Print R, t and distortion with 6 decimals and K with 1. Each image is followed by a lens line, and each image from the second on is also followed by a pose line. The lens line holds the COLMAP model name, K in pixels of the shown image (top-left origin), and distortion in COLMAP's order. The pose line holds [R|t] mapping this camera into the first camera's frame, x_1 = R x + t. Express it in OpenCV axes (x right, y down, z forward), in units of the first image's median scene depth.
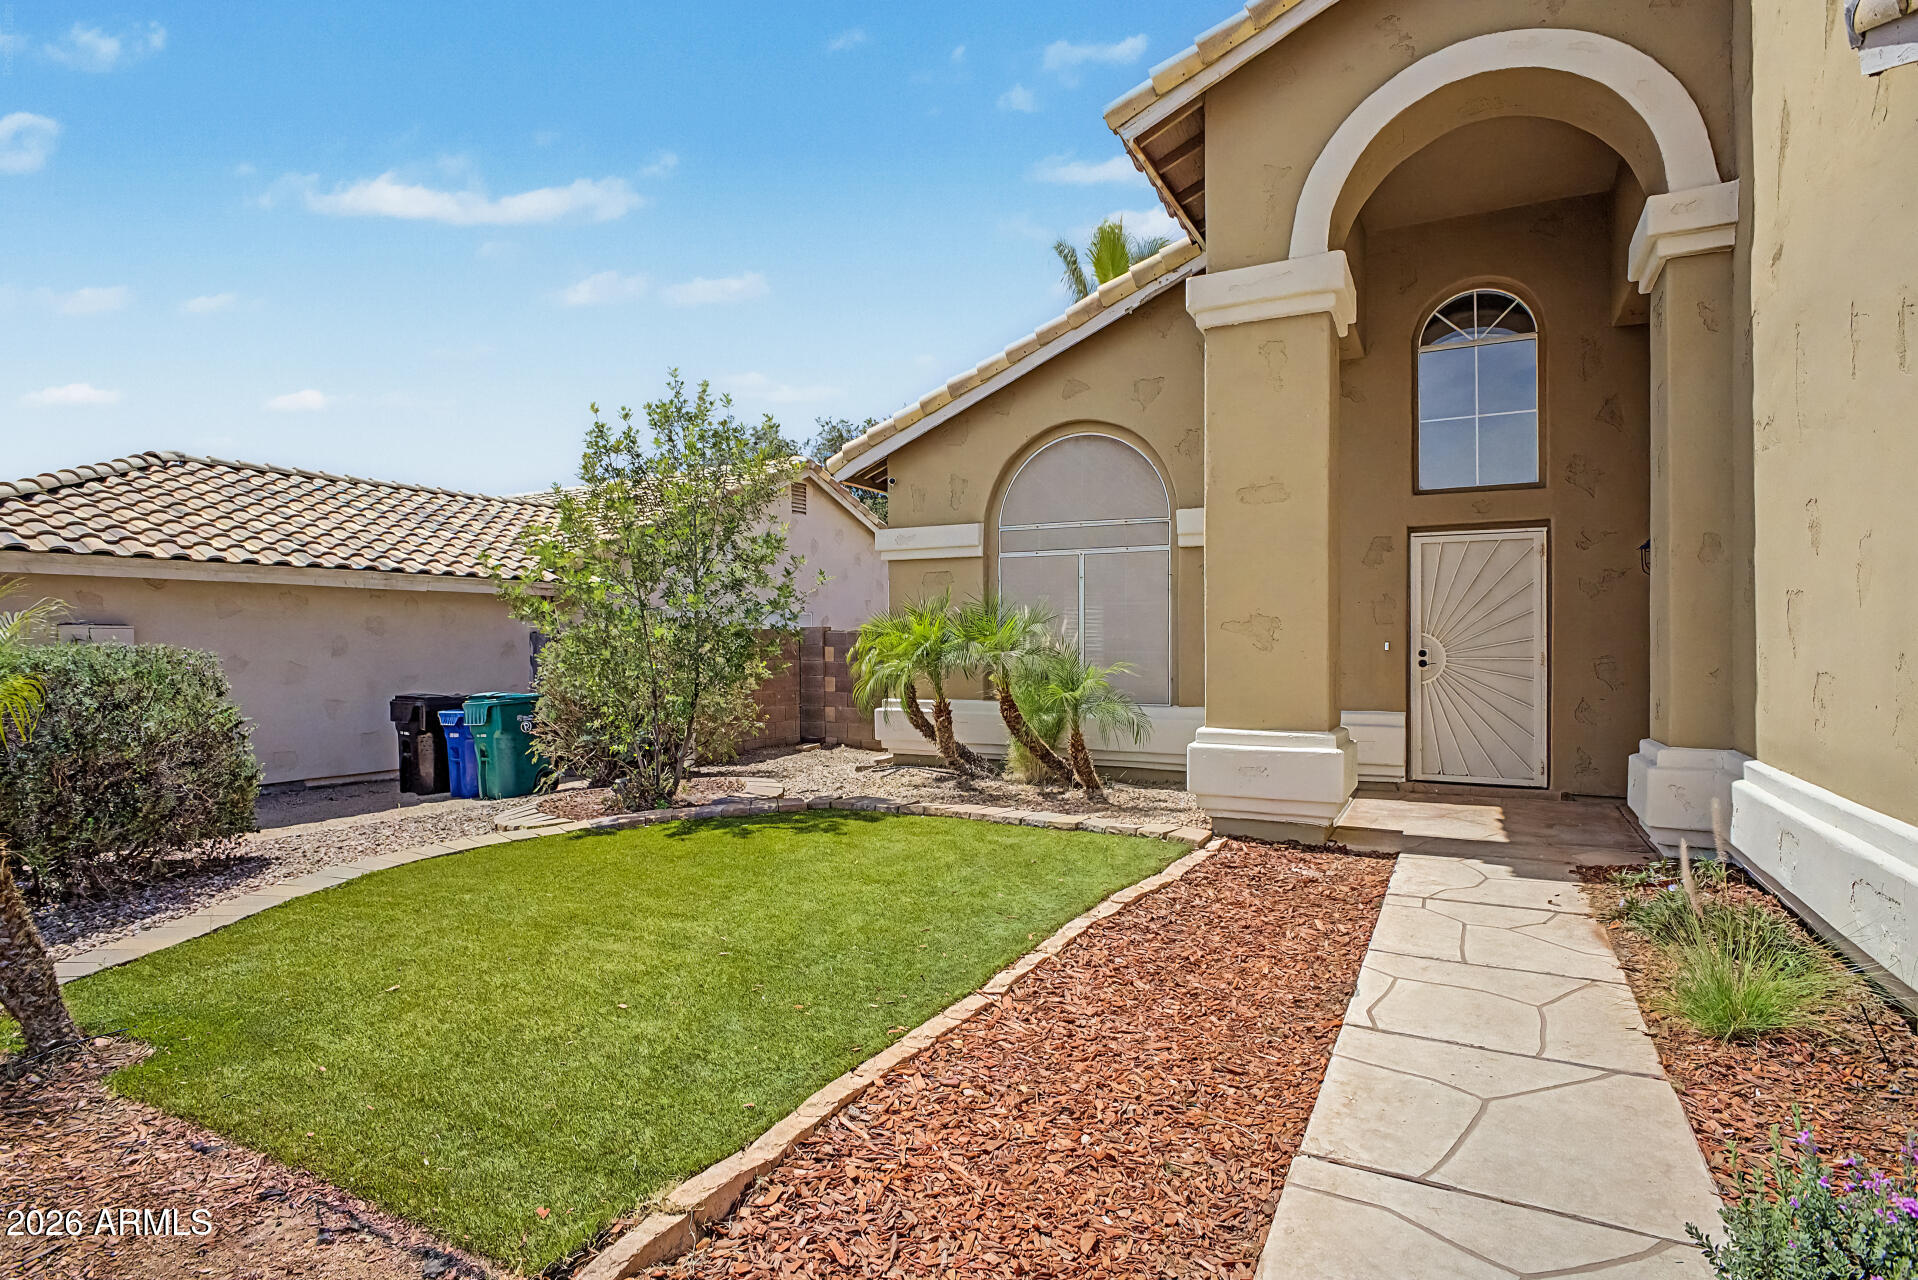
lens RADIAL K [[1028.2, 0, 959.0], [0, 1028.2, 640.0], [0, 0, 1]] dist [0.018251, -0.000332]
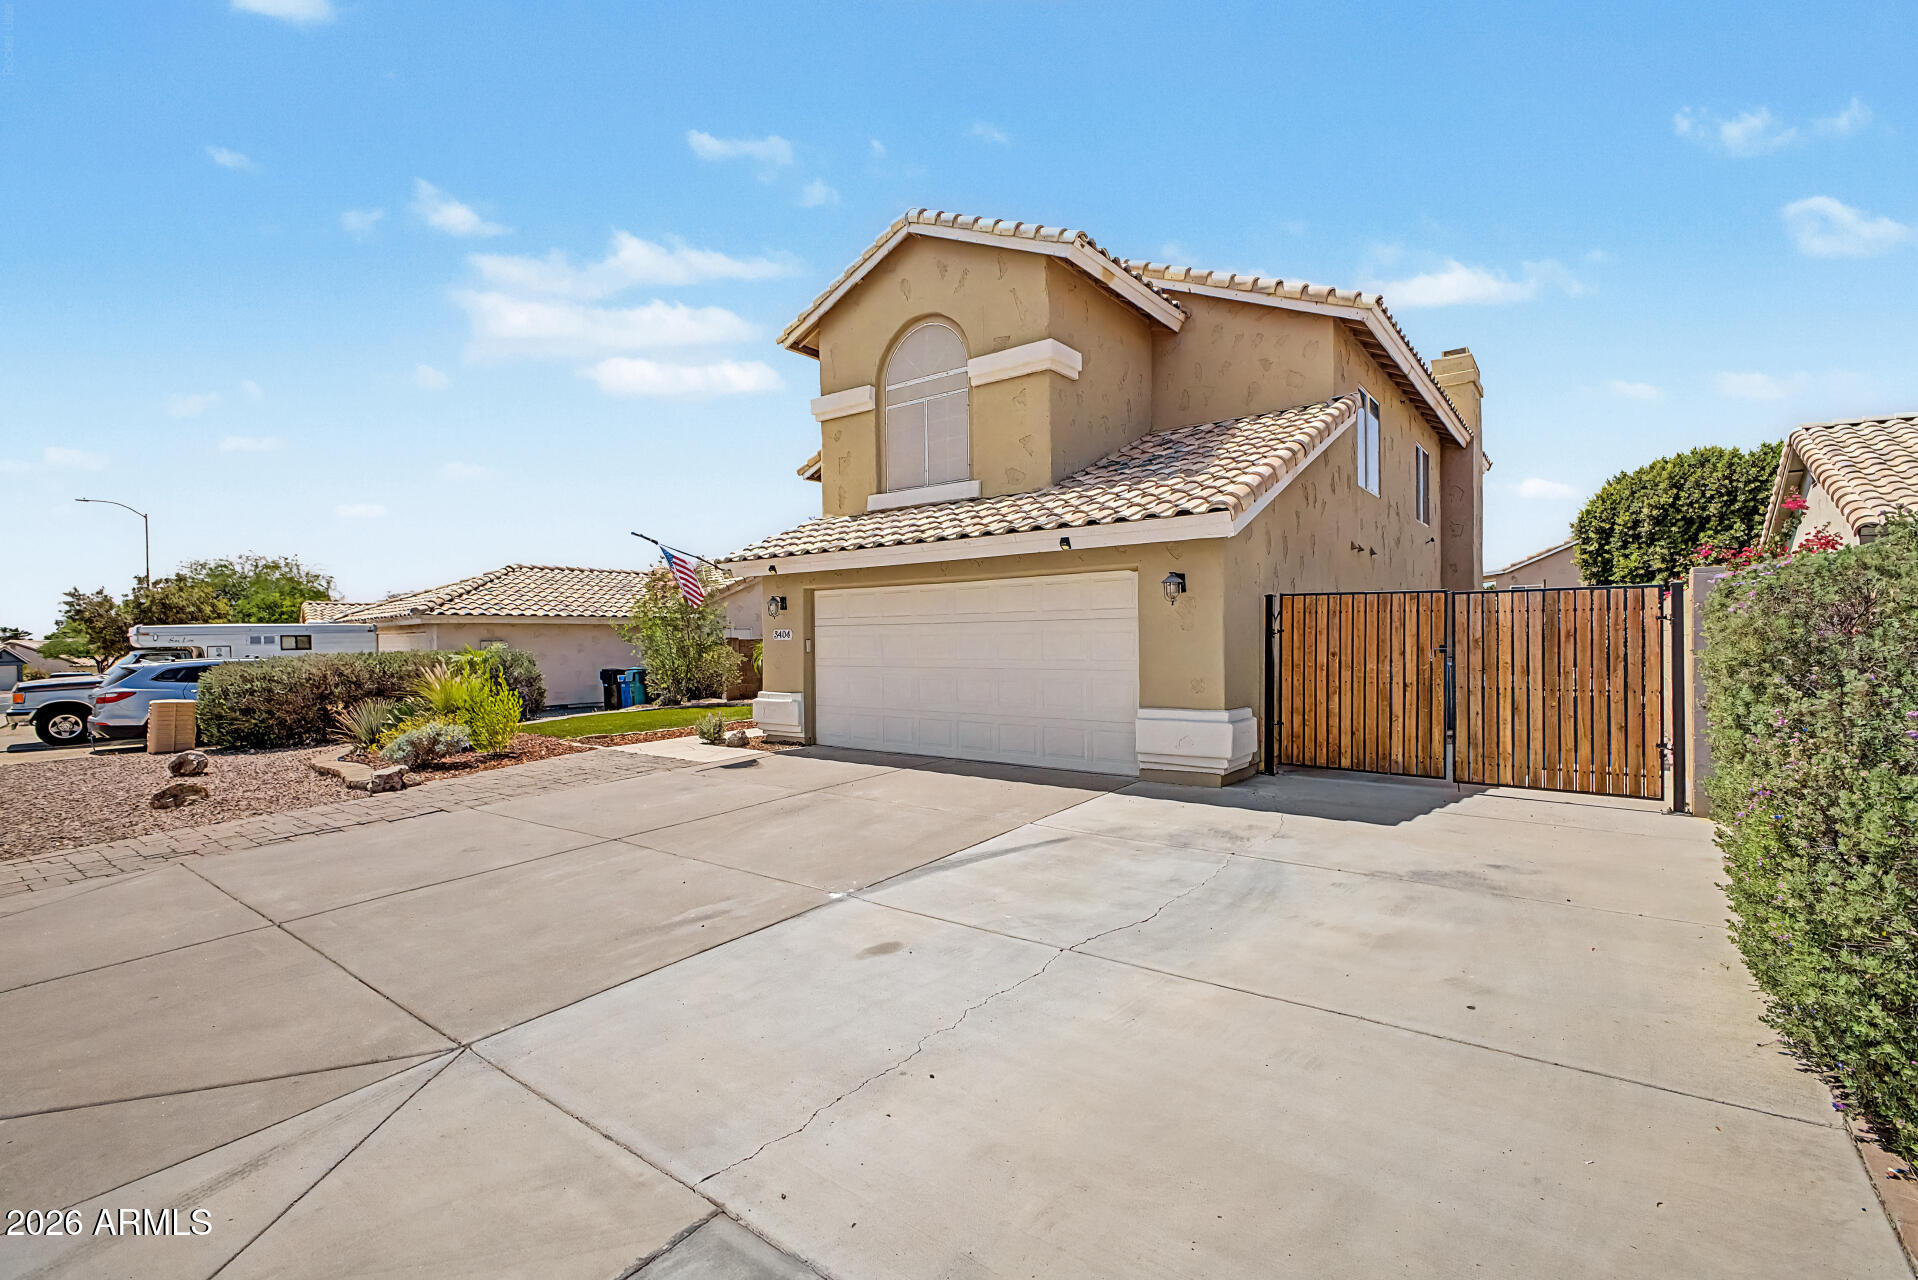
lens RADIAL K [[851.1, 0, 959.0], [0, 851.1, 640.0], [0, 0, 1]] dist [0.017955, -0.000191]
pose [[0.987037, -0.001360, -0.160484, 0.589587], [0.002327, 0.999980, 0.005840, -0.023472], [0.160473, -0.006138, 0.987021, -0.817723]]
